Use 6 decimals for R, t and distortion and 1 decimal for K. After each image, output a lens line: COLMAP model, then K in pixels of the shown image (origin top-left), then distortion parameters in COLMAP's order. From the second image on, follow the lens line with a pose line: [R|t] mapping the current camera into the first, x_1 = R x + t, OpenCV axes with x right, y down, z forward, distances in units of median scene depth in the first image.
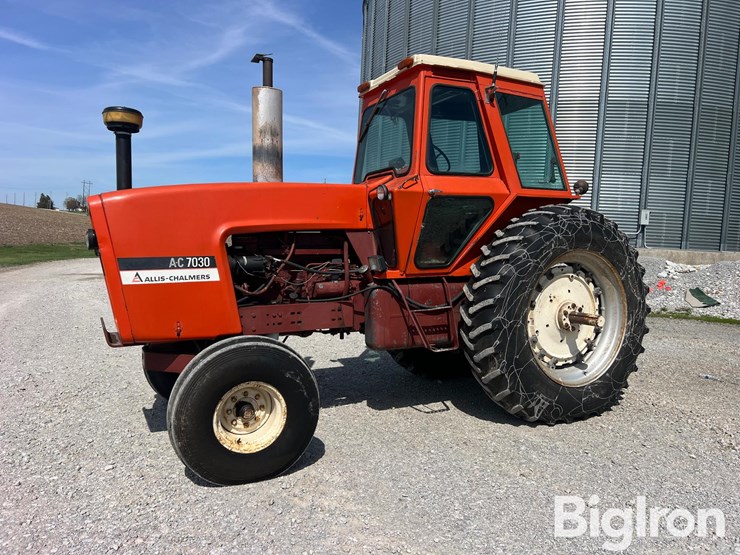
lens RADIAL K [[567.9, 0, 366.3], [0, 567.9, 275.9], [0, 0, 1]] dist [0.013402, -0.005796]
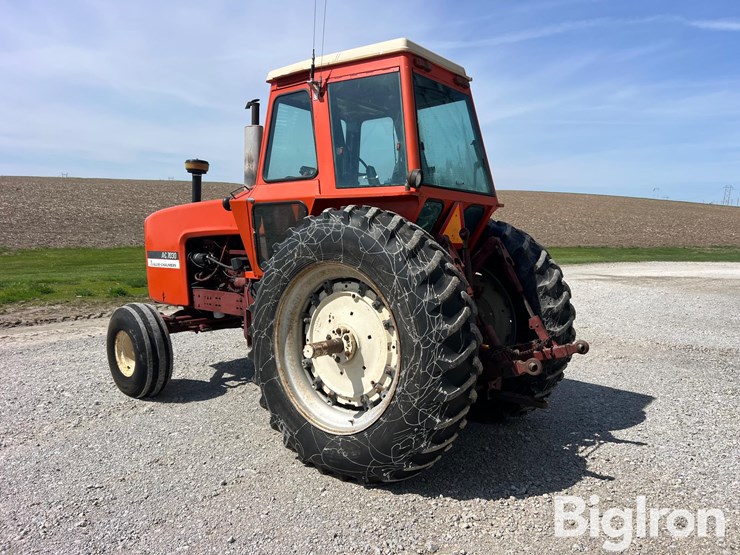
lens RADIAL K [[560.8, 0, 370.7], [0, 560.8, 272.0], [0, 0, 1]] dist [0.073486, -0.002162]
pose [[0.404893, 0.064351, -0.912097, 1.143887], [-0.073951, 0.996557, 0.037482, -0.066730], [0.911369, 0.052274, 0.408258, 0.741377]]
